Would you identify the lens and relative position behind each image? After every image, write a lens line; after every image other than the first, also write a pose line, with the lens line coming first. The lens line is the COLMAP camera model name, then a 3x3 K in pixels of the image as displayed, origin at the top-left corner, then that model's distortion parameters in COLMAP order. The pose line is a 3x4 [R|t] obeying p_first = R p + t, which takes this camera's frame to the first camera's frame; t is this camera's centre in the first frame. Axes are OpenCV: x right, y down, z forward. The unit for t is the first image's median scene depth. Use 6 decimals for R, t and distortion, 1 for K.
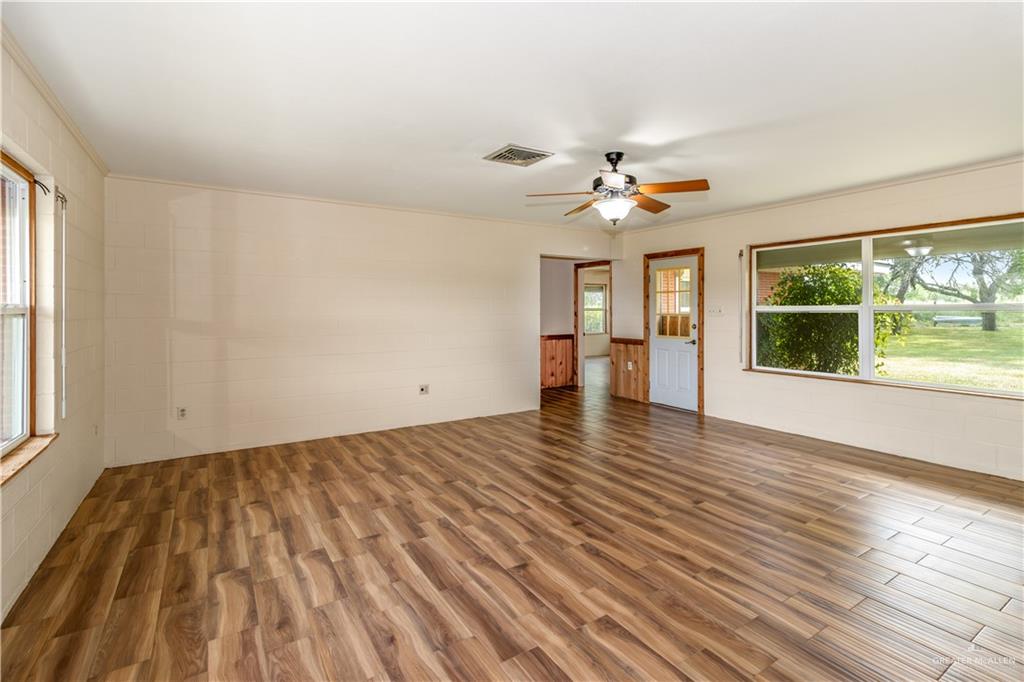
lens RADIAL K [[476.3, 0, 513.5], [0, 476.3, 308.9], [0, 0, 1]] dist [-0.000935, -0.000465]
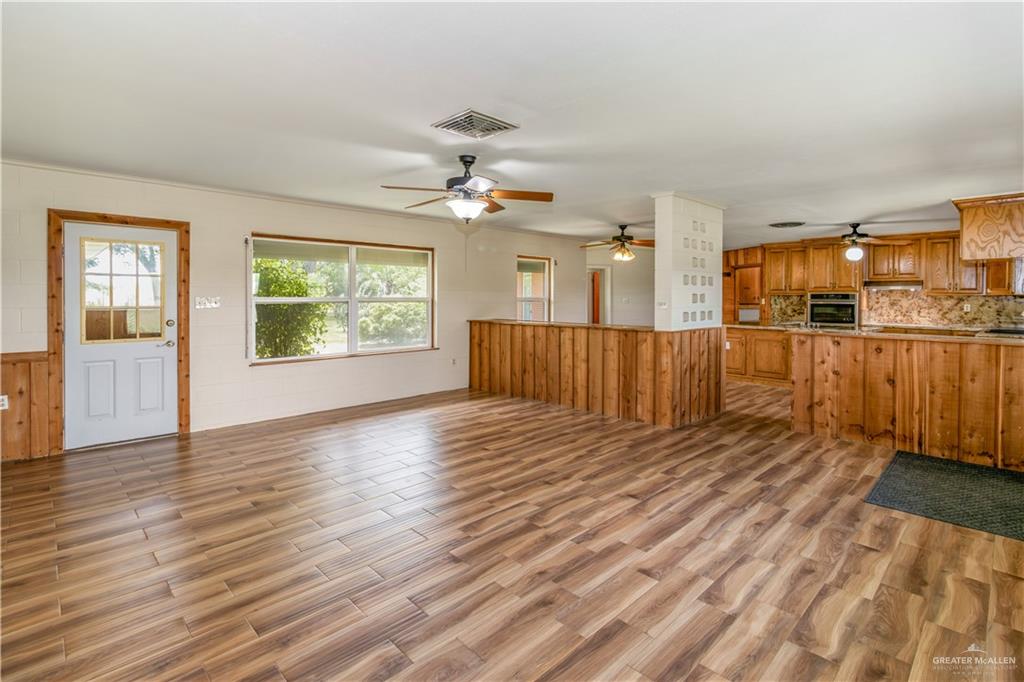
lens RADIAL K [[472.4, 0, 511.6], [0, 472.4, 303.5], [0, 0, 1]] dist [0.003938, 0.000877]
pose [[-0.178896, -0.013526, 0.983775, -1.093446], [-0.004348, 0.999907, 0.012958, -0.015912], [-0.983858, -0.001959, -0.178938, 1.406488]]
